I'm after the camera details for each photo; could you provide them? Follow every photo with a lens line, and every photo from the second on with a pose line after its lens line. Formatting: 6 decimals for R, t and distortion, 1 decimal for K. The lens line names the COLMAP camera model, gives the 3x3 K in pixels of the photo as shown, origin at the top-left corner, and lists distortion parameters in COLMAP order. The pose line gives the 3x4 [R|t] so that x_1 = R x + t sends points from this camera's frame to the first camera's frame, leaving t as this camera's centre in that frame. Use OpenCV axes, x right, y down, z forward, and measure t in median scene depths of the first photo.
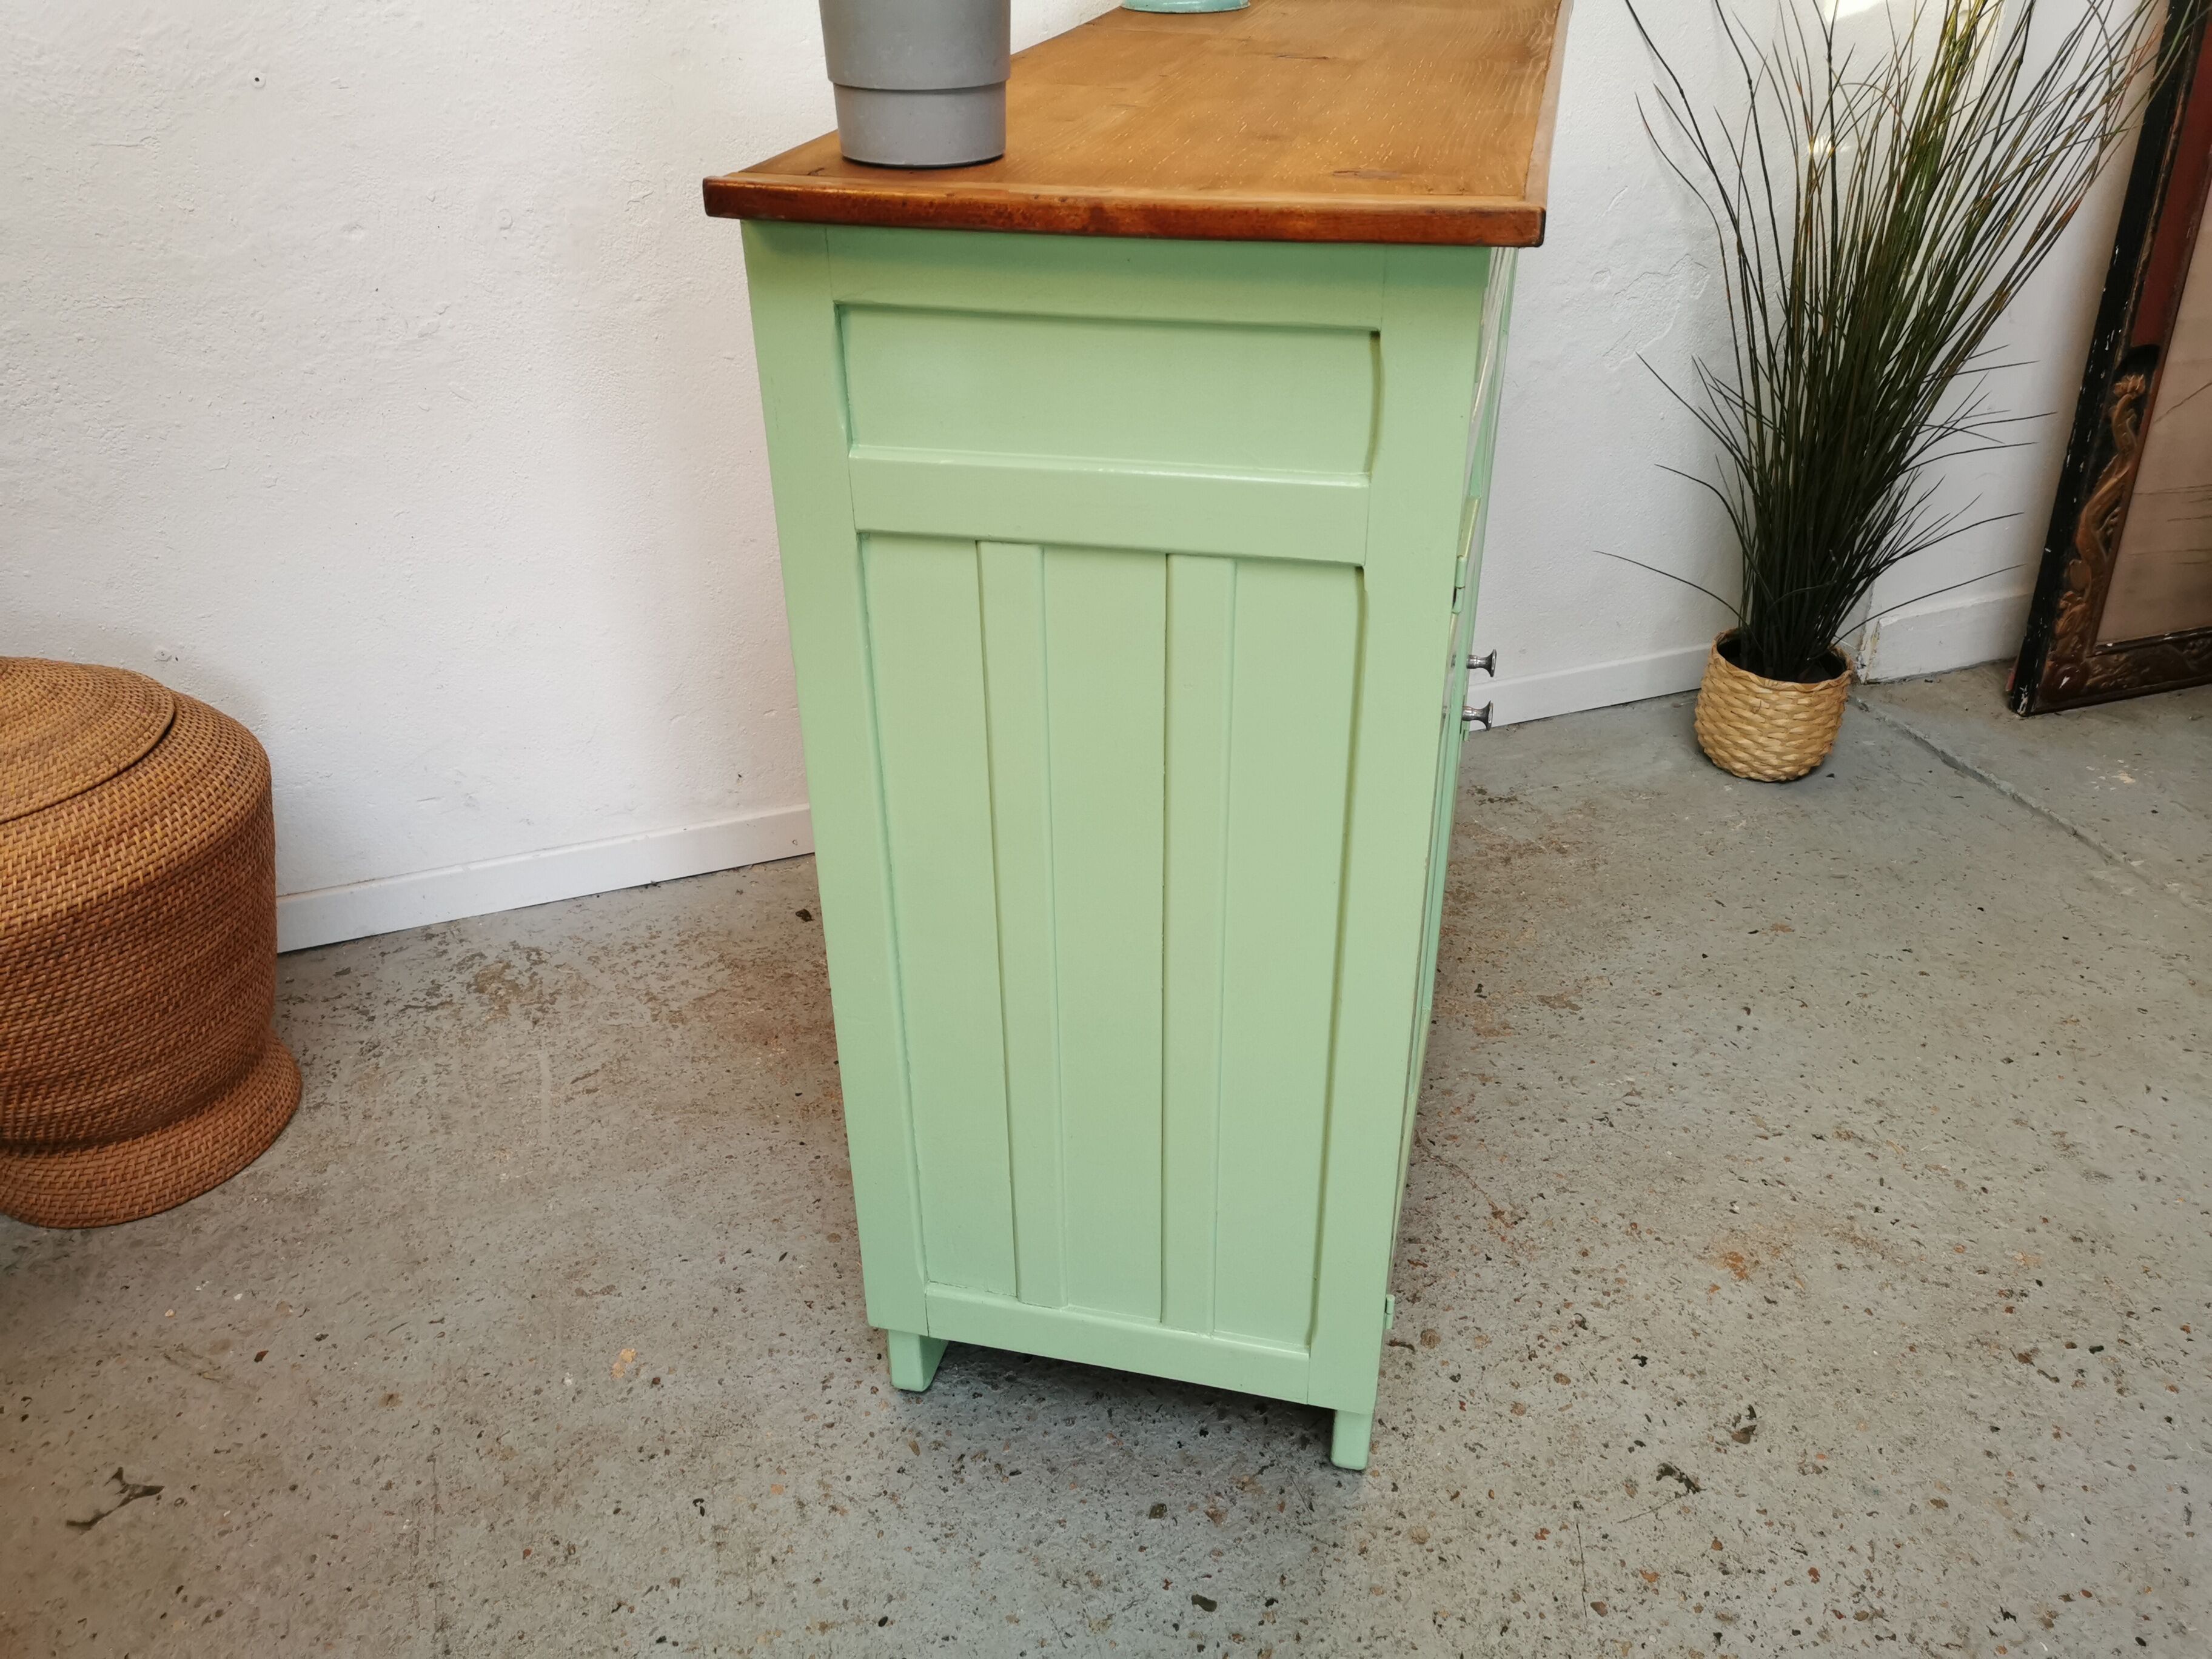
lens RADIAL K [[1695.6, 0, 1098.9], [0, 1695.6, 837.0], [0, 0, 1]] dist [0.069008, -0.072008]
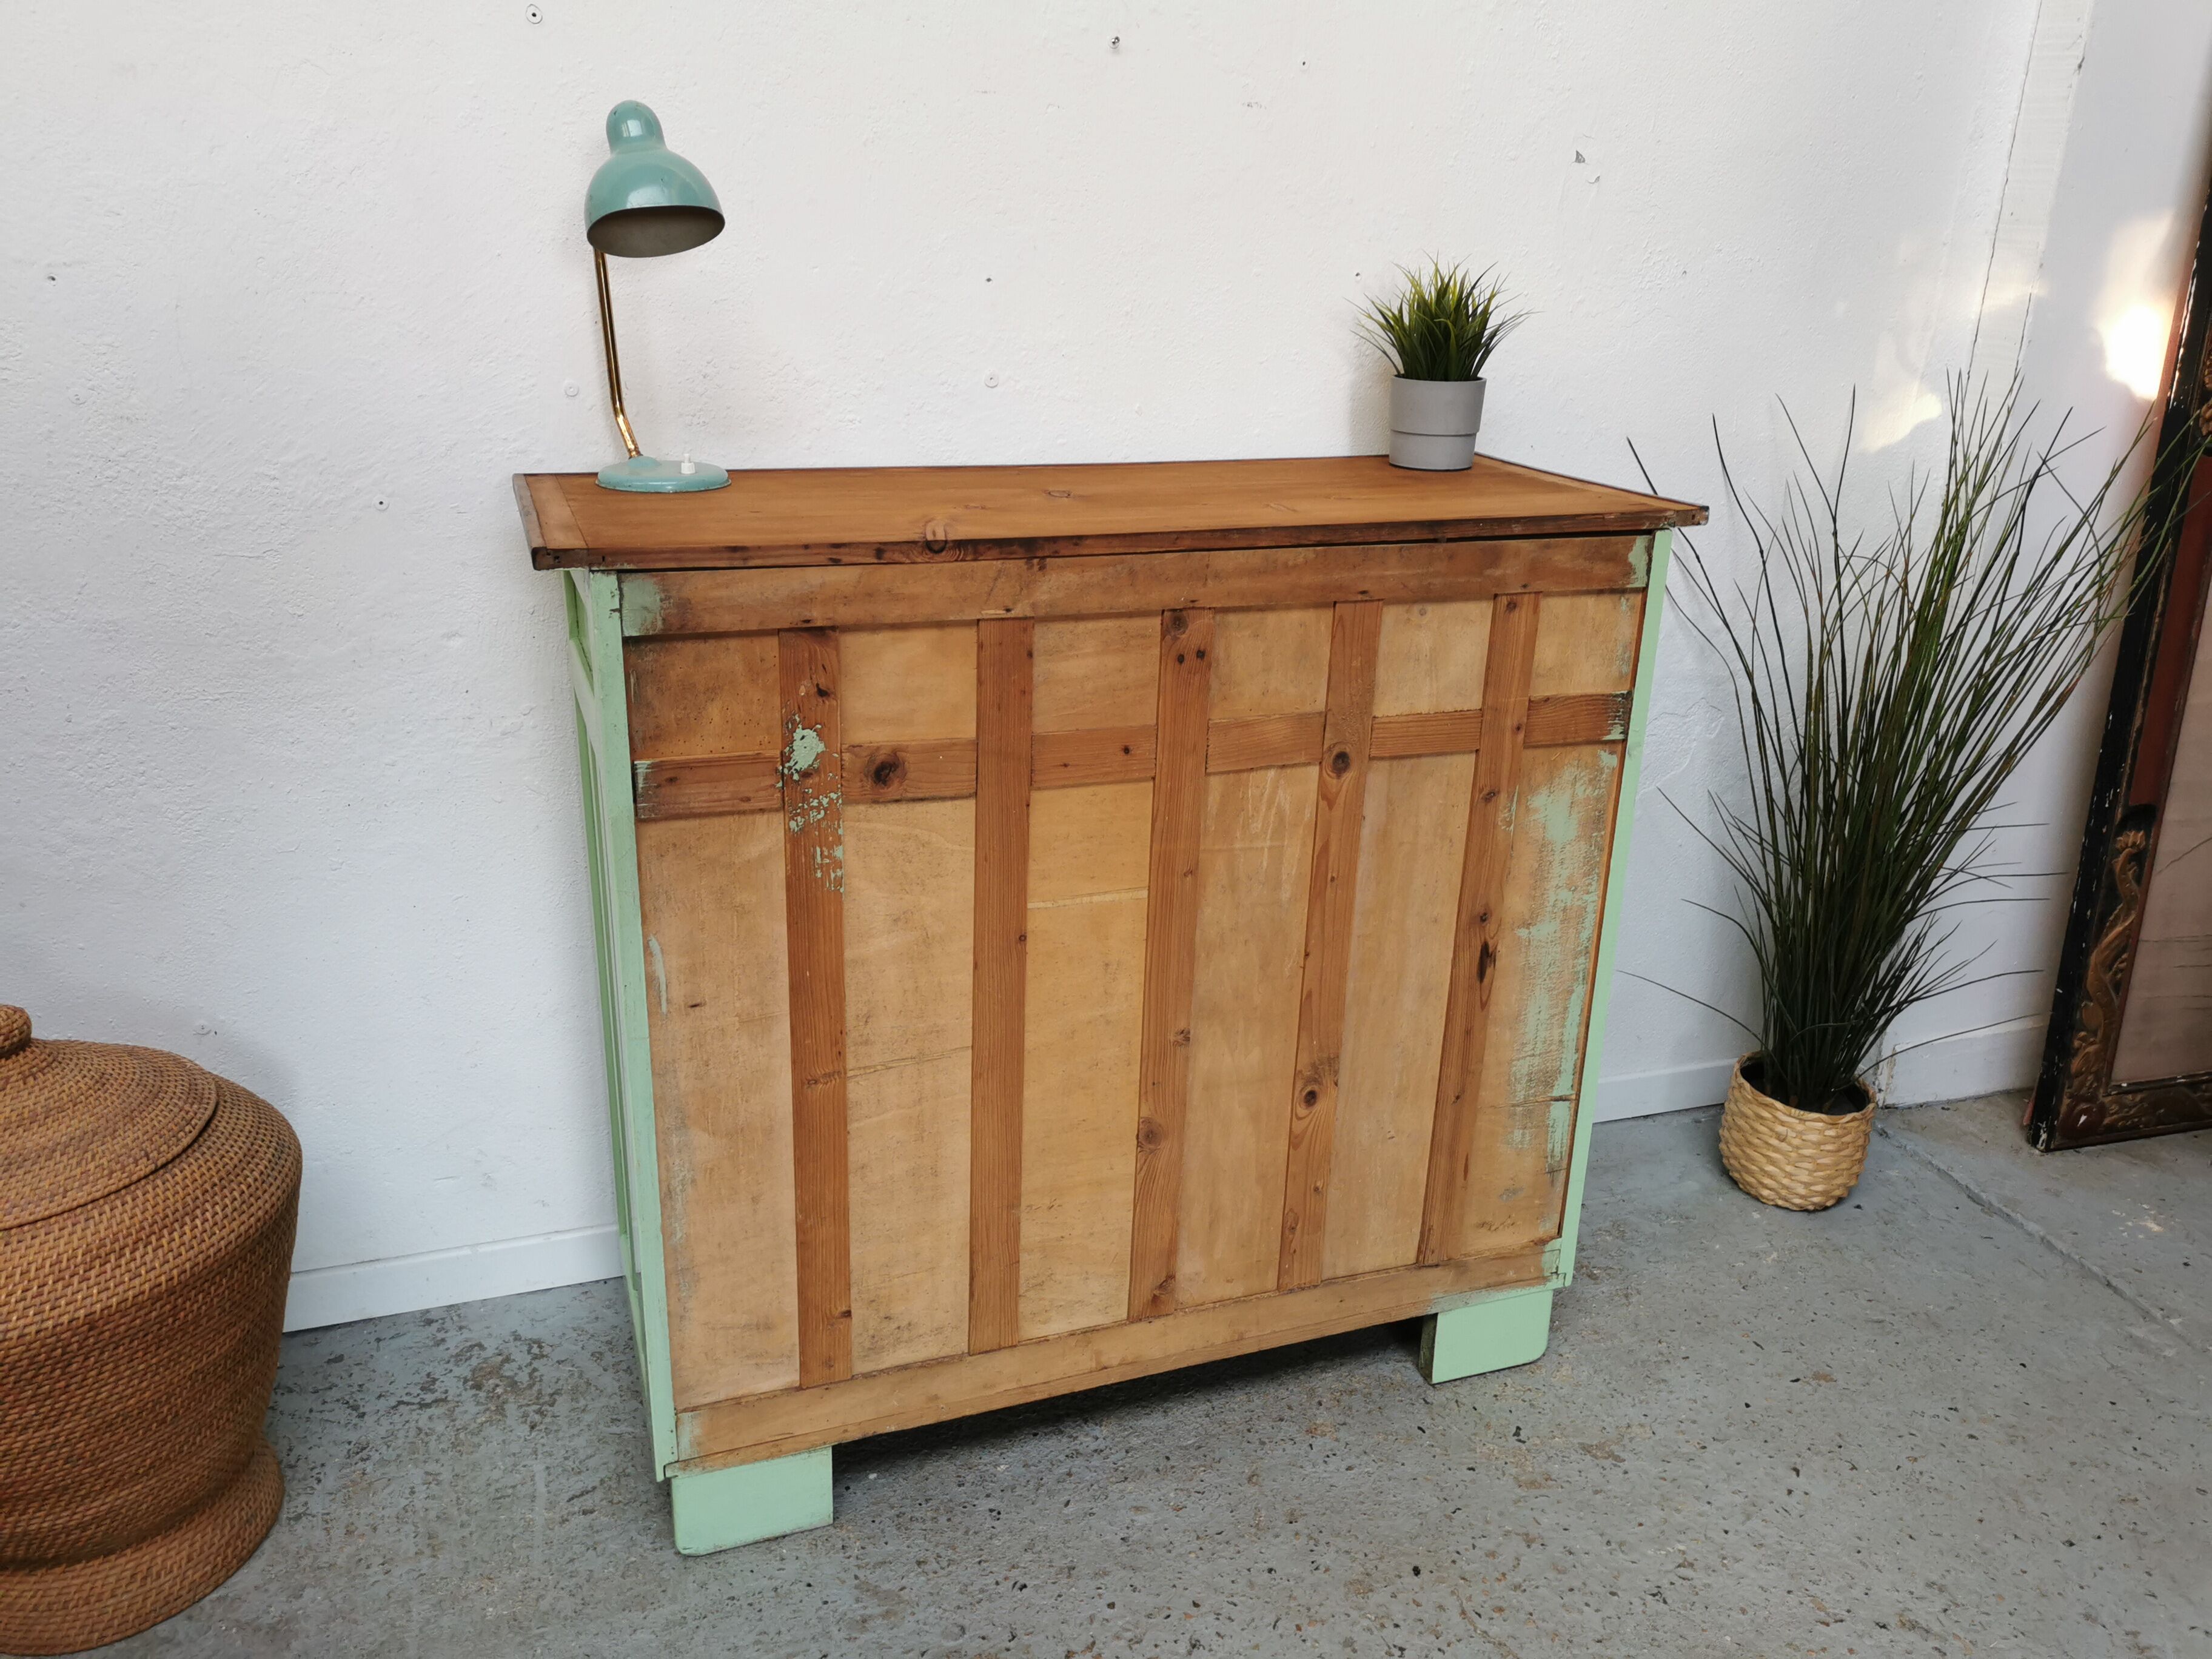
lens RADIAL K [[1695.6, 0, 1098.9], [0, 1695.6, 837.0], [0, 0, 1]] dist [0.069008, -0.072008]
pose [[0.998779, 0.048059, 0.011424, -0.042671], [-0.045133, 0.981809, -0.184428, -0.054877], [-0.020079, 0.183687, 0.982780, -0.009420]]
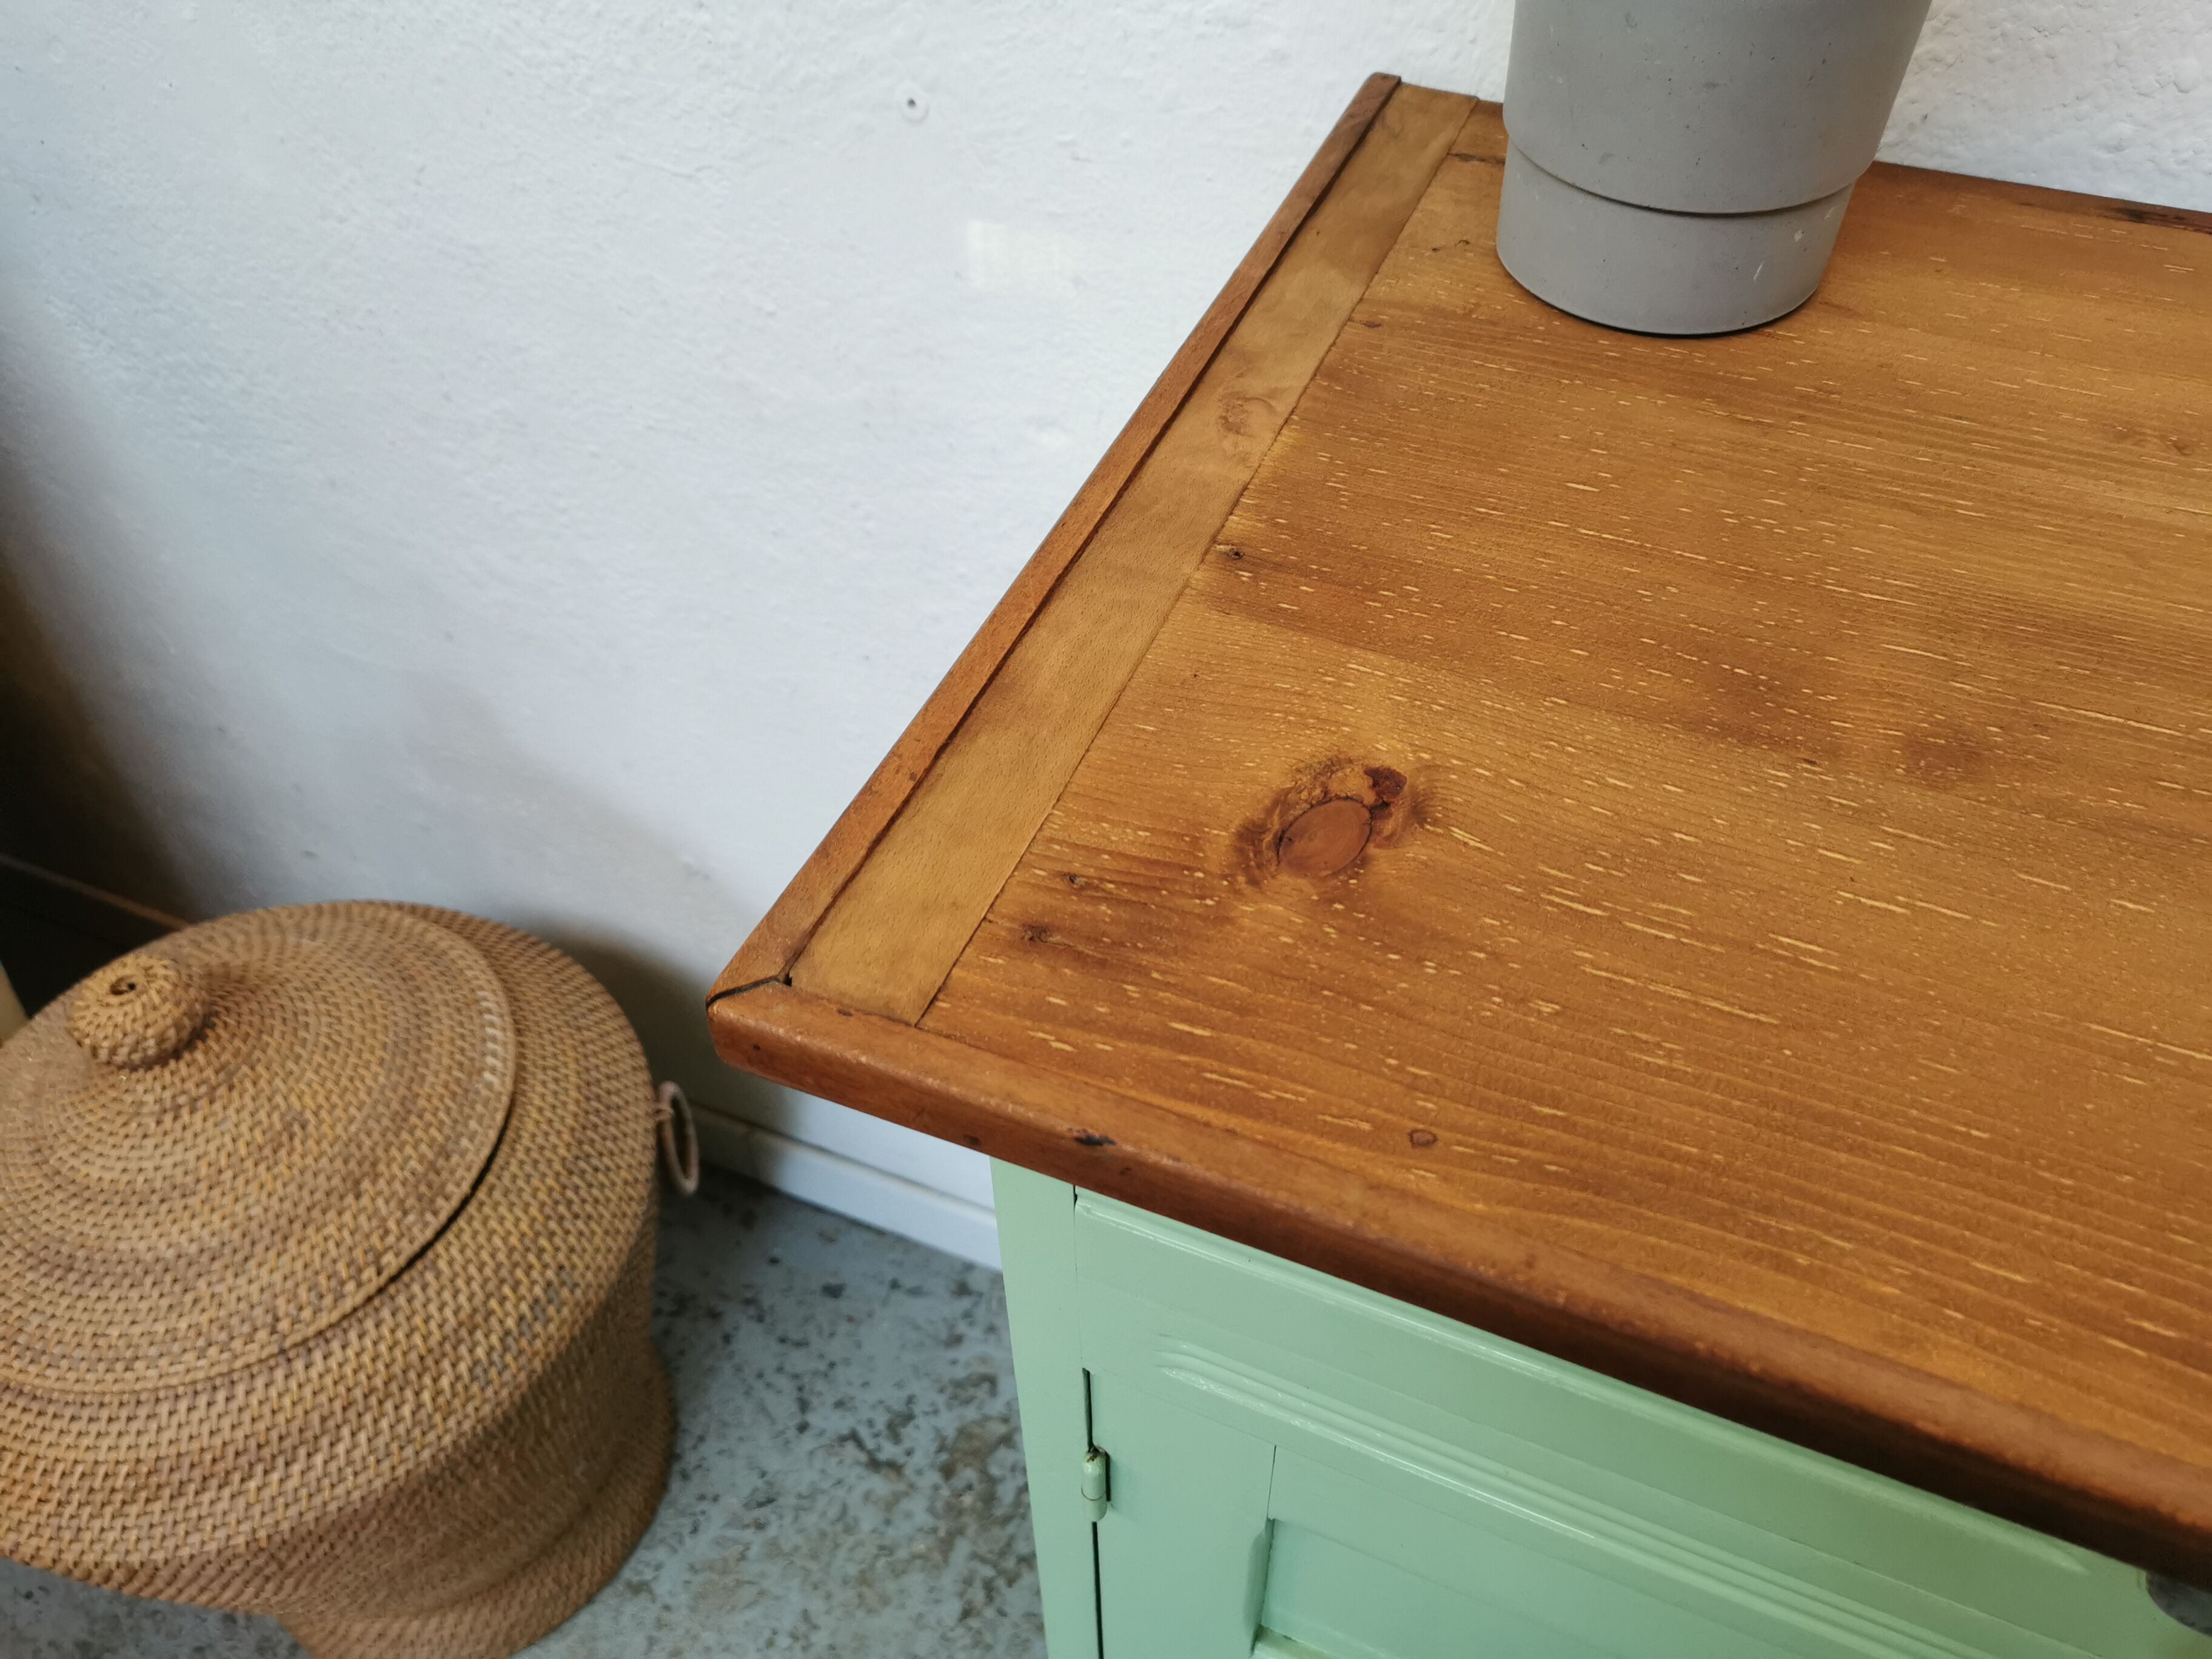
lens RADIAL K [[1730.9, 0, 1103.2], [0, 1730.9, 824.7], [0, 0, 1]] dist [0.037734, -0.042439]
pose [[0.744266, 0.486336, -0.457762, -0.150335], [-0.333222, 0.864386, 0.376563, -0.409546], [0.578819, -0.127727, 0.805391, 0.582885]]
